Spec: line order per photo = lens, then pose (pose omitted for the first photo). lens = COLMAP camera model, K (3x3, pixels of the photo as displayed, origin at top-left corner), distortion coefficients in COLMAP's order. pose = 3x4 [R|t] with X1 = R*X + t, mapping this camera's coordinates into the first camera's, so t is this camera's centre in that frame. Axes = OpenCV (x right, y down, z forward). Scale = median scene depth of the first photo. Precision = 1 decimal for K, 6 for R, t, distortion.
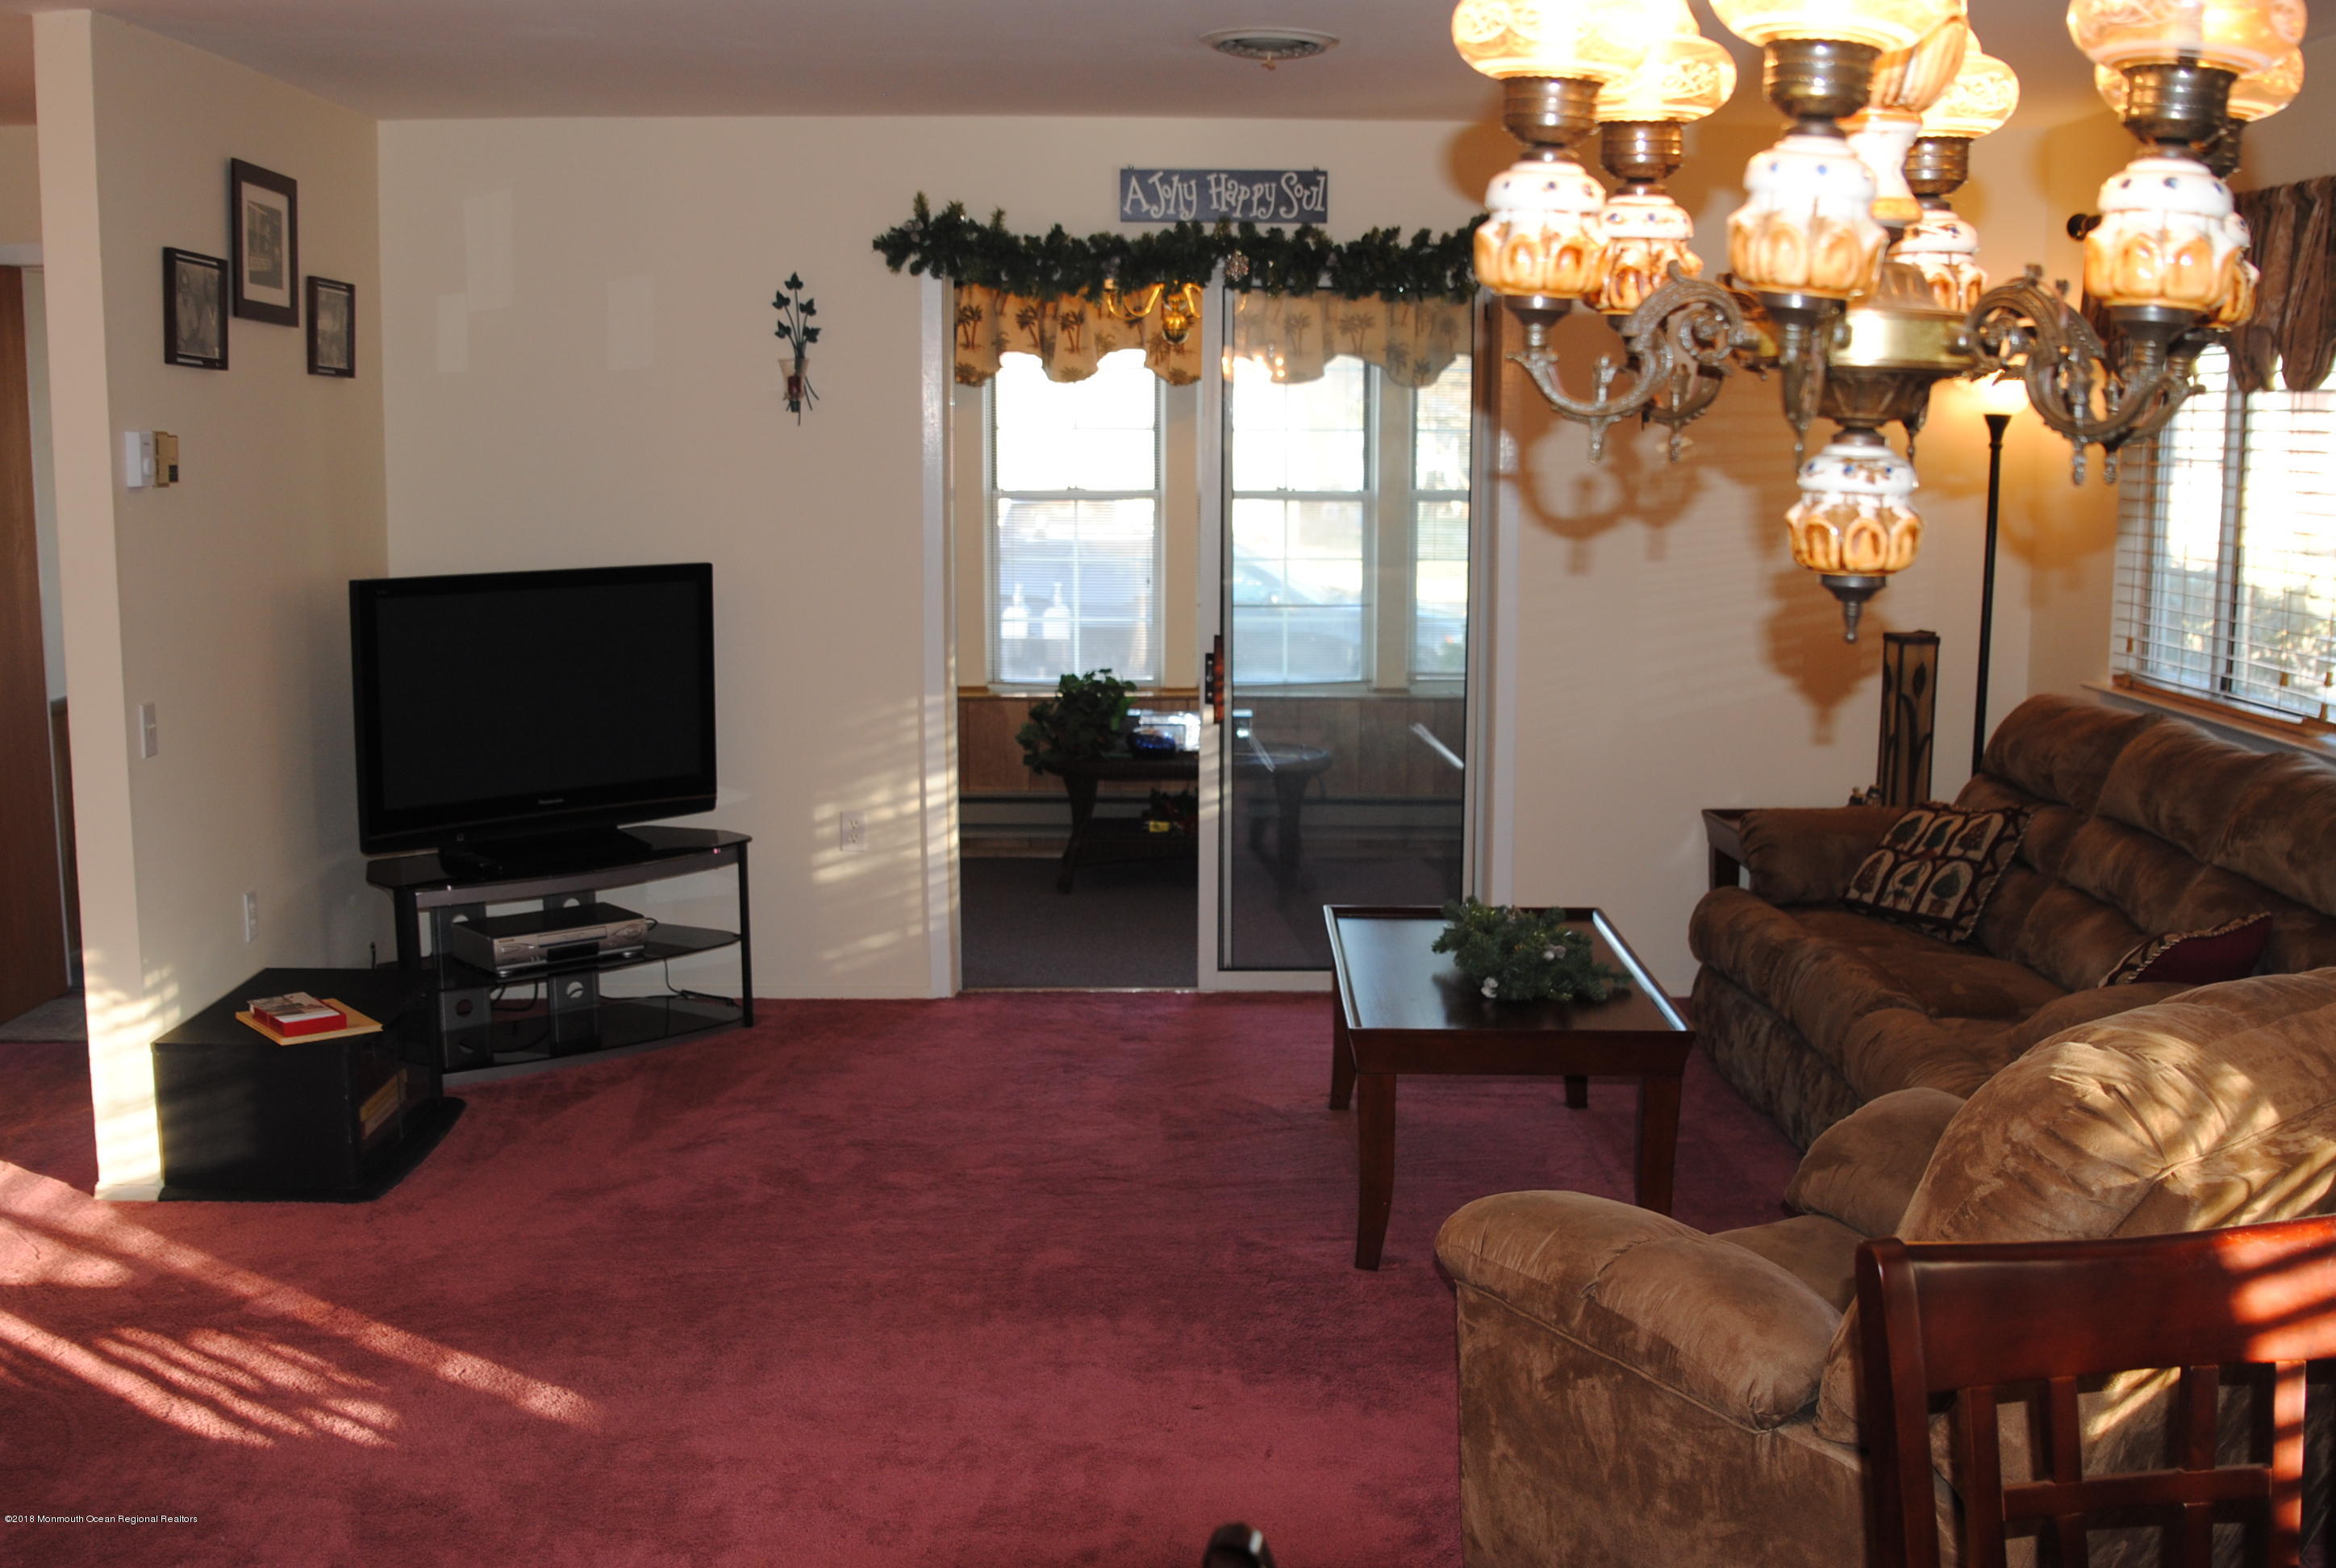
lens RADIAL K [[2455.9, 0, 1168.0], [0, 2455.9, 784.0], [0, 0, 1]] dist [-0.147564, 0.147589]
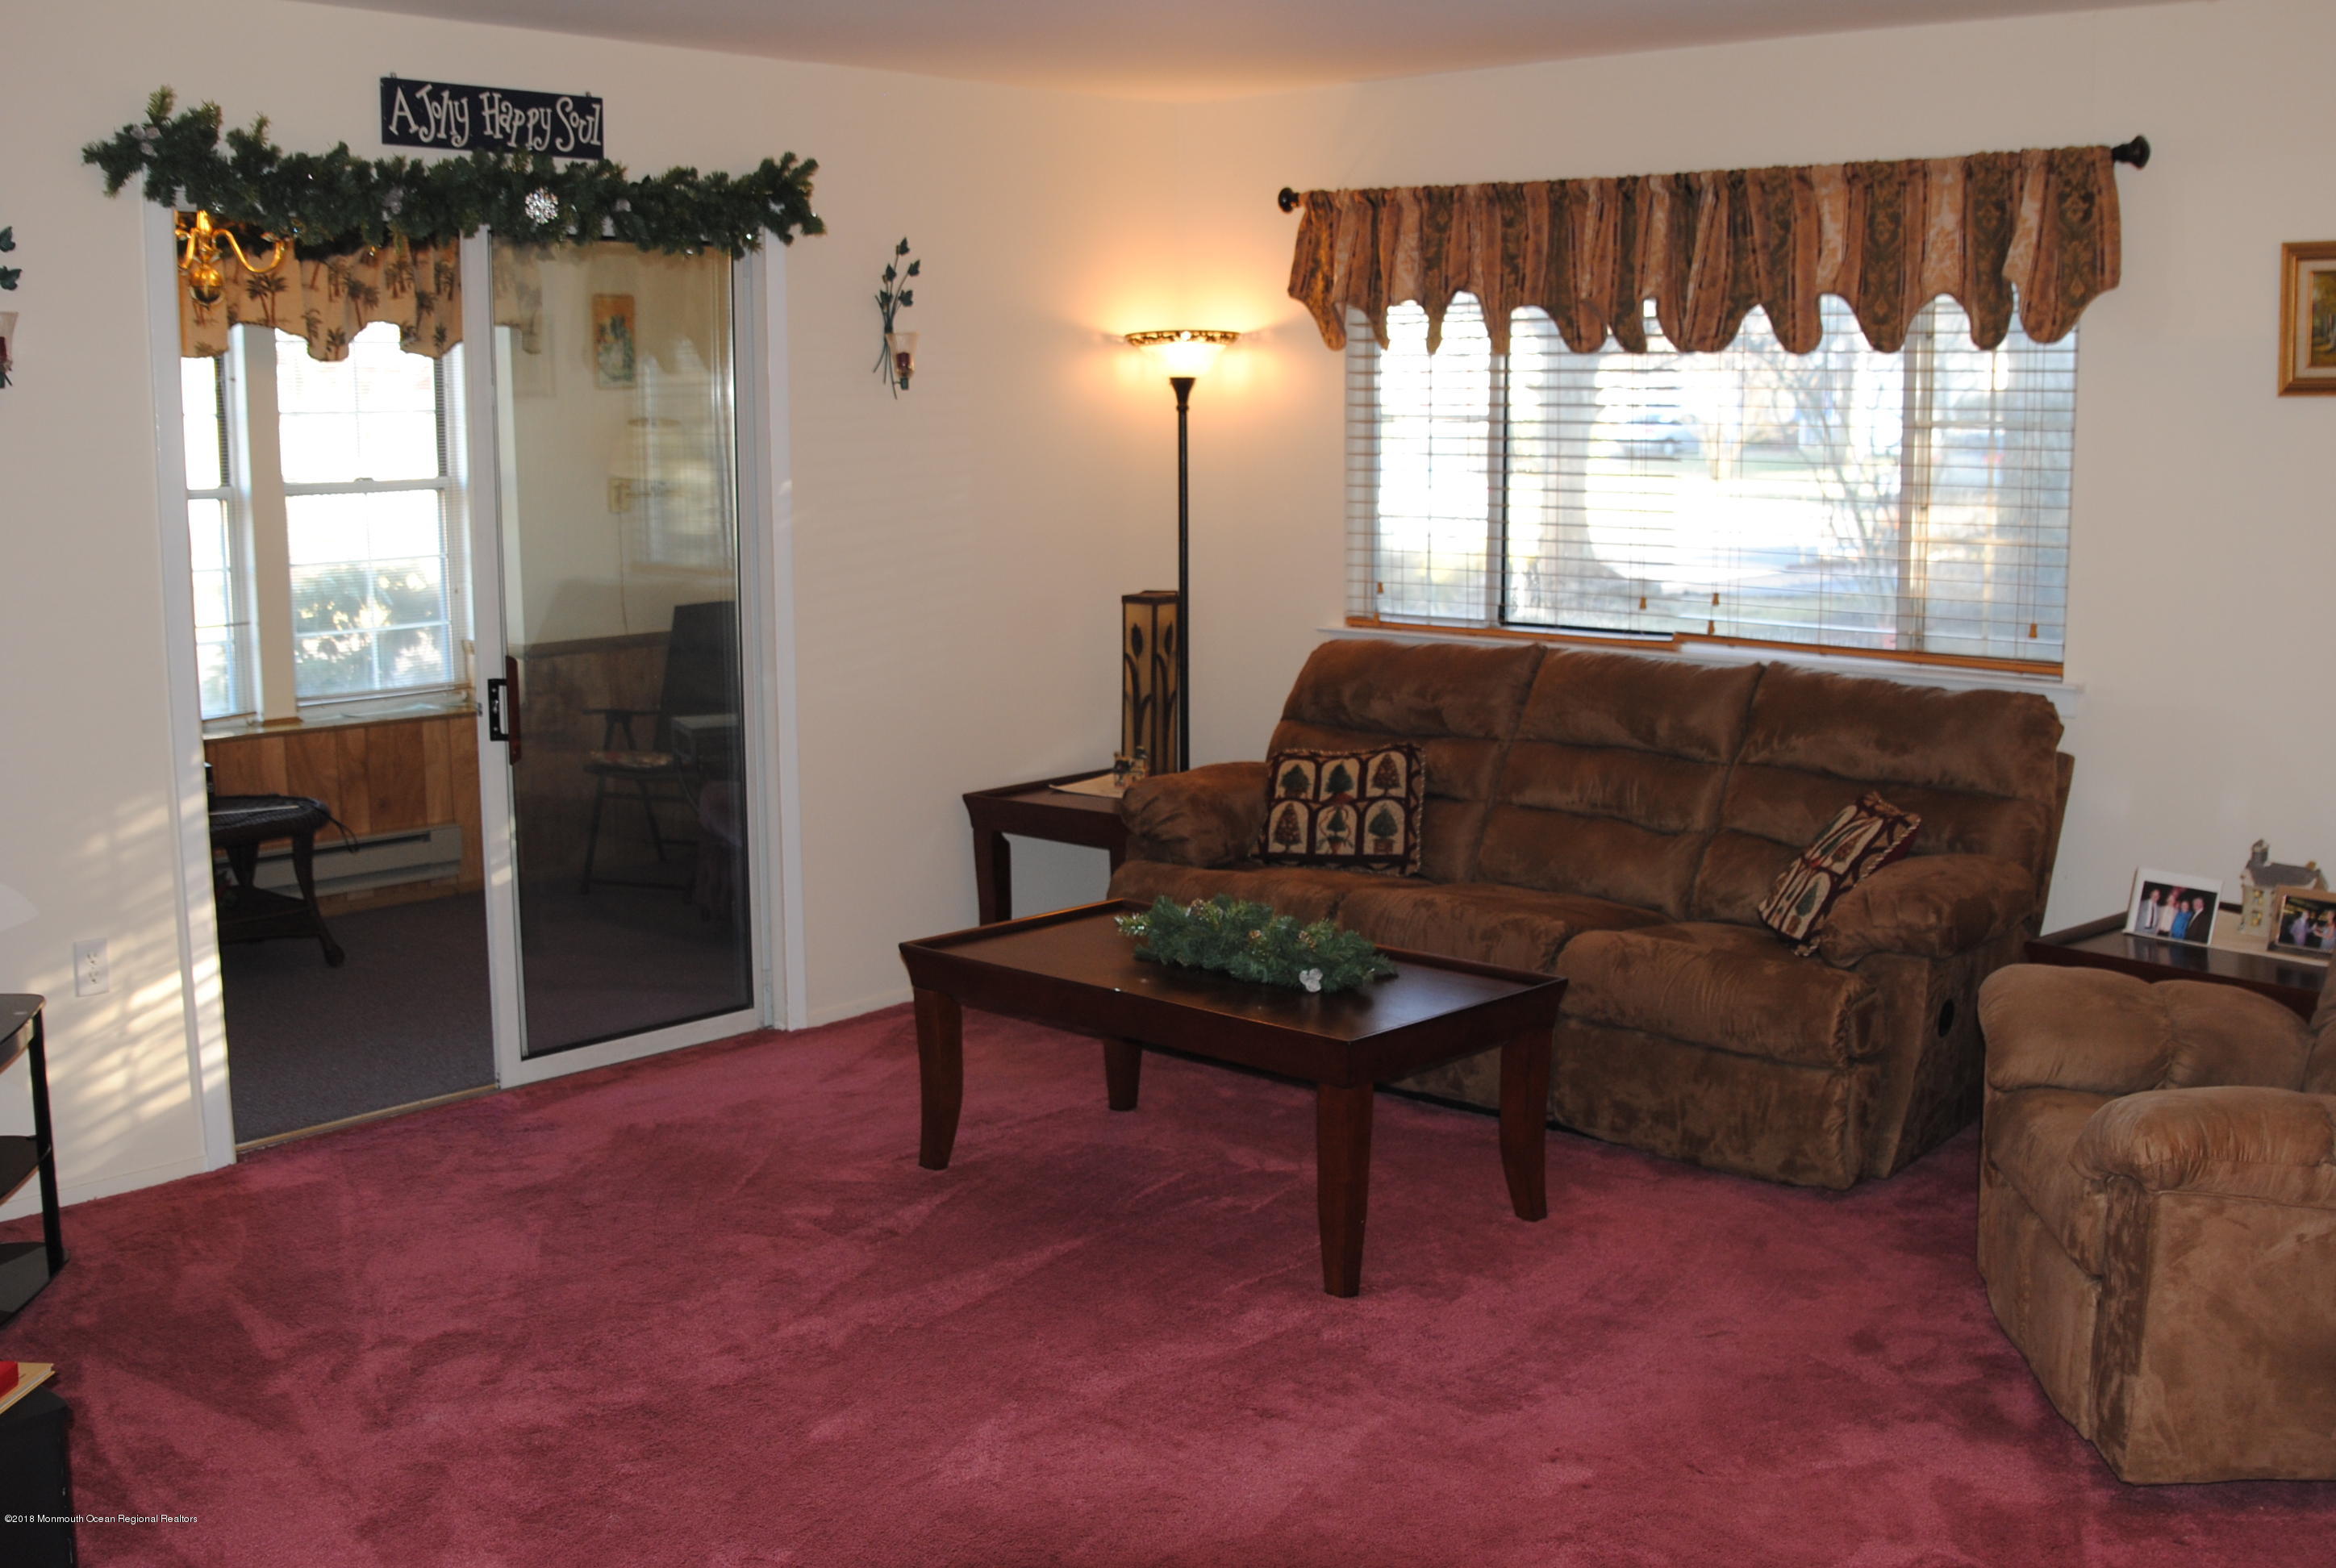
lens RADIAL K [[2455.9, 0, 1168.0], [0, 2455.9, 784.0], [0, 0, 1]] dist [-0.147564, 0.147589]
pose [[0.676713, -0.118404, 0.726664, -0.440634], [0.115467, 0.991838, 0.054082, -0.037597], [-0.727136, 0.047307, 0.684861, 0.291443]]
